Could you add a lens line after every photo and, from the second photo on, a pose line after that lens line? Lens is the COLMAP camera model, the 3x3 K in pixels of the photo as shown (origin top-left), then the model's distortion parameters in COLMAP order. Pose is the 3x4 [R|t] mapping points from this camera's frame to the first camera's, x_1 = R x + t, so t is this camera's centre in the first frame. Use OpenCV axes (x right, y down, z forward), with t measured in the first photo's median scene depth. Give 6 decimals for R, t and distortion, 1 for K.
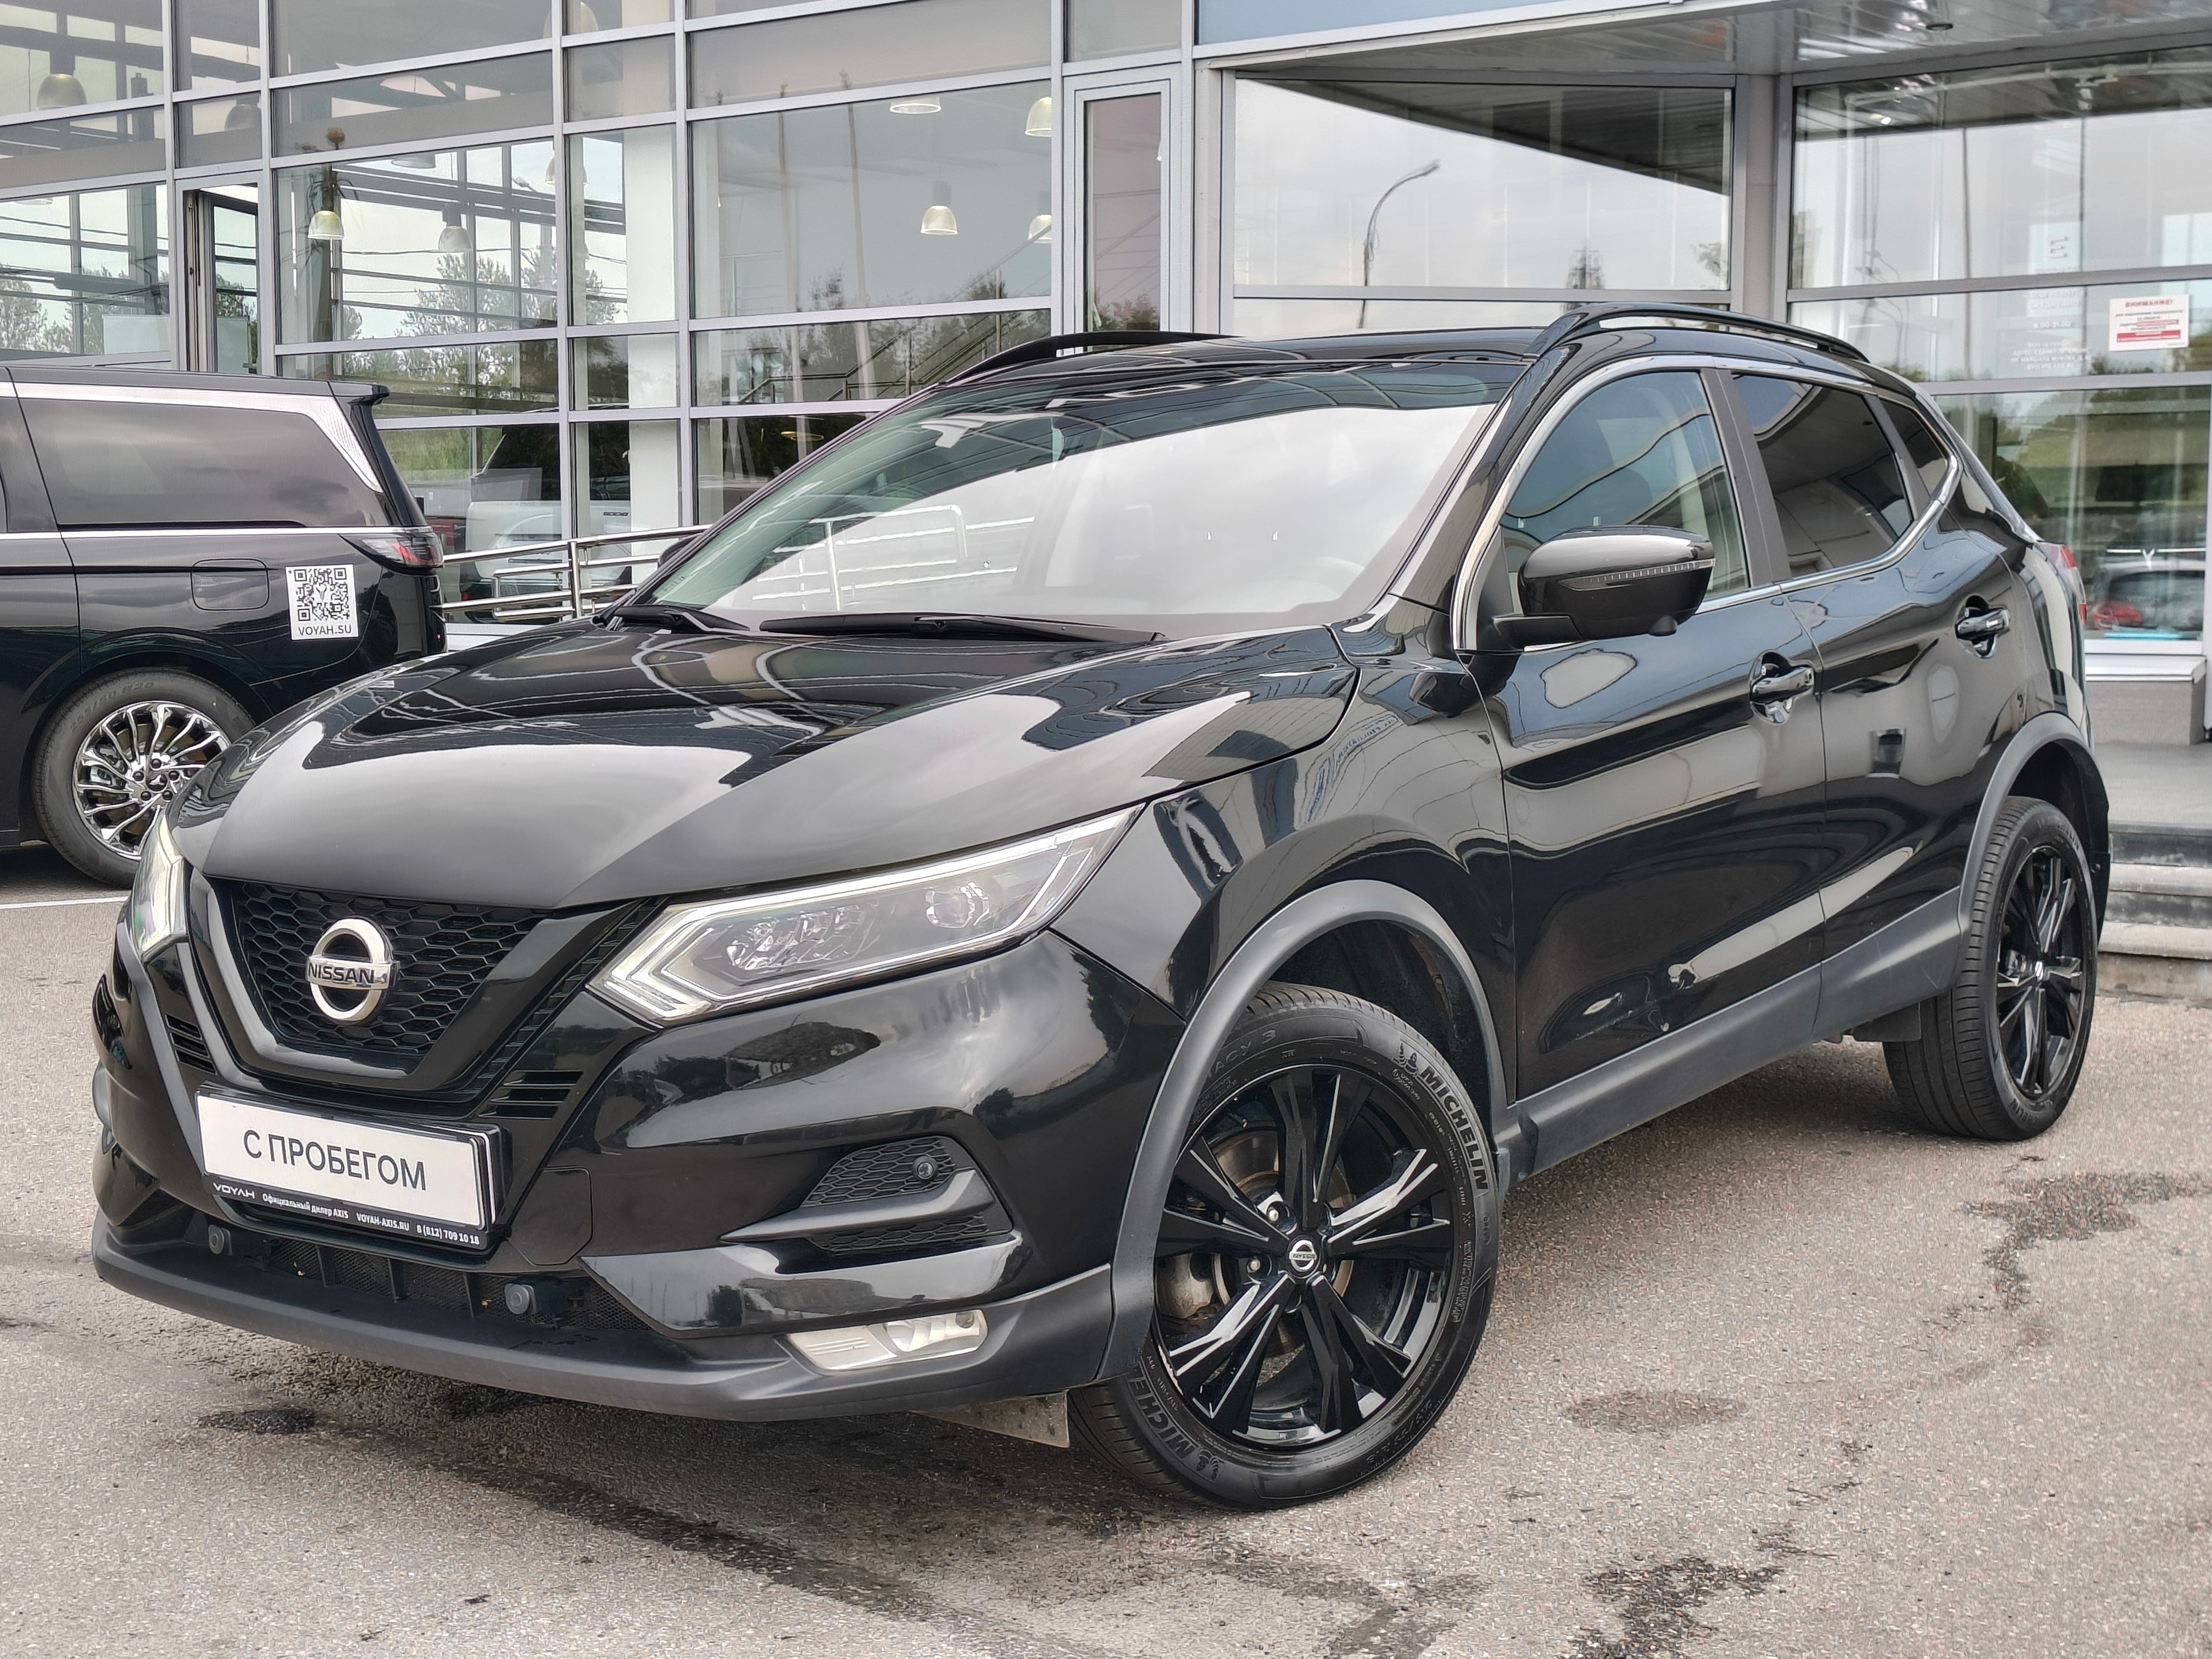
lens RADIAL K [[3025.5, 0, 1085.6], [0, 3025.5, 829.1], [0, 0, 1]] dist [0.010980, 0.000000]
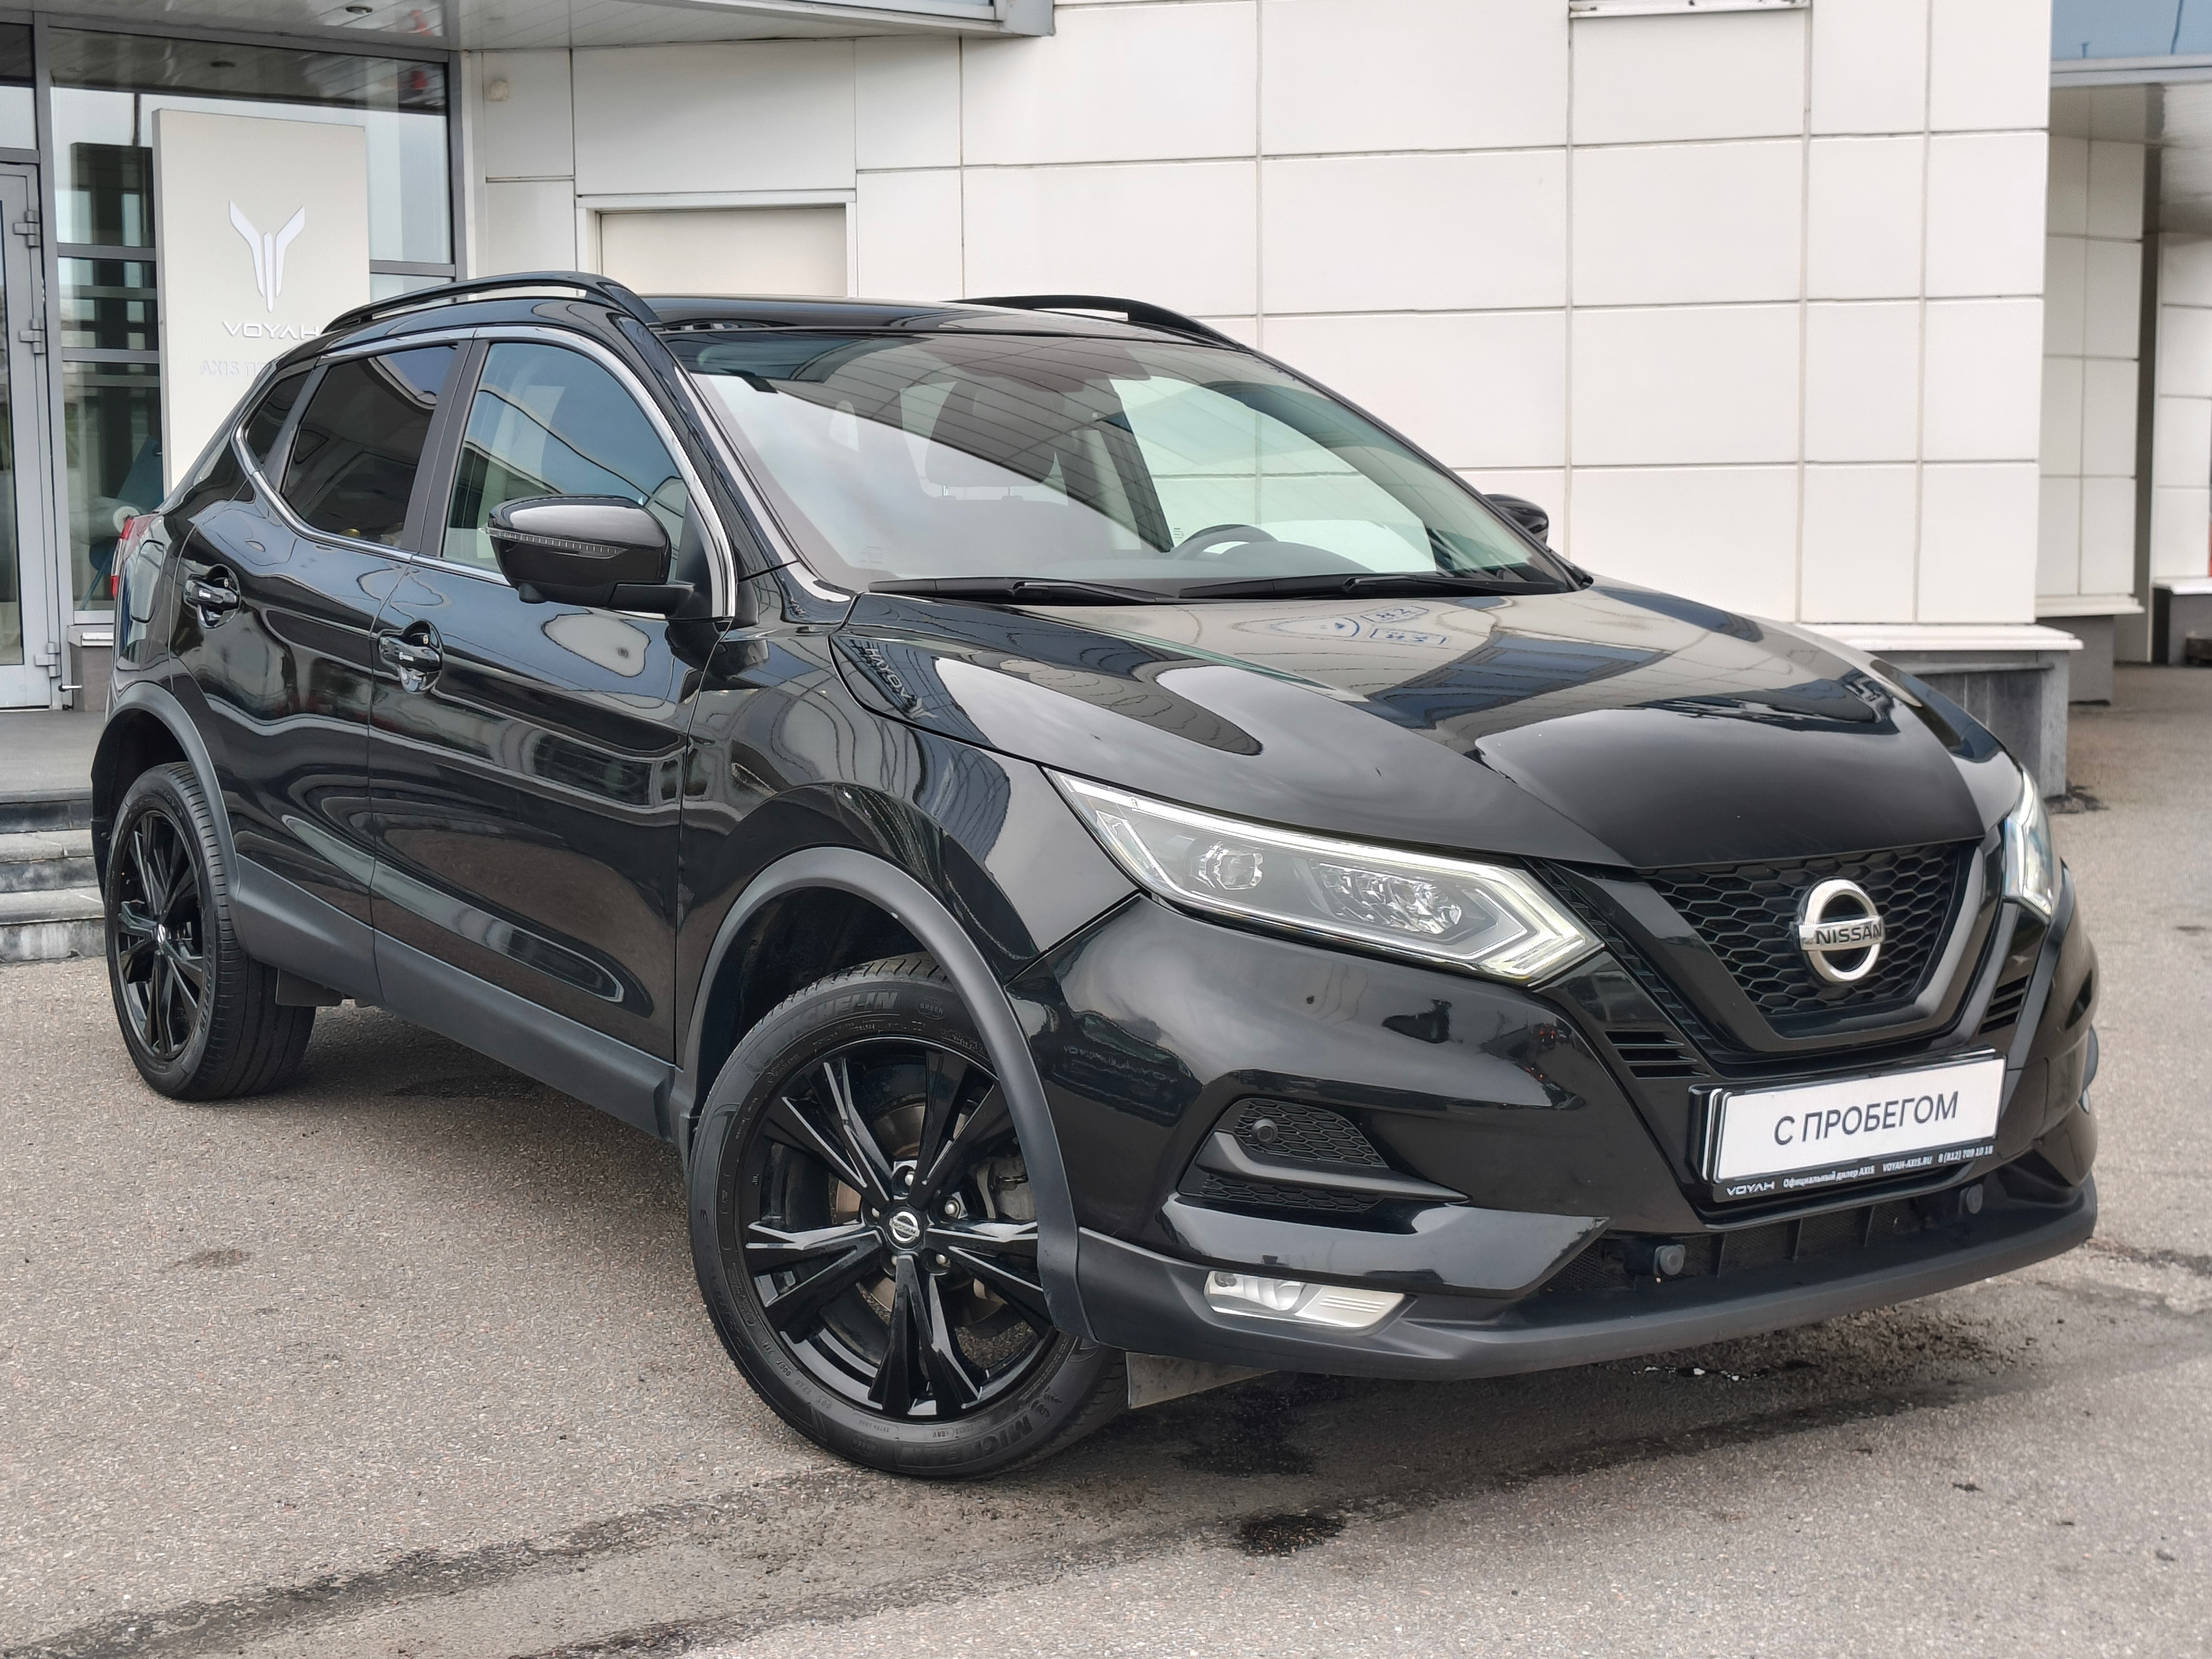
lens RADIAL K [[3025.4, 0, 1085.7], [0, 3025.4, 828.2], [0, 0, 1]] dist [0.010980, 0.000000]
pose [[0.388142, -0.107330, 0.915328, -1.253082], [0.097510, 0.992403, 0.075019, -0.087544], [-0.916427, 0.060135, 0.395659, 0.825278]]
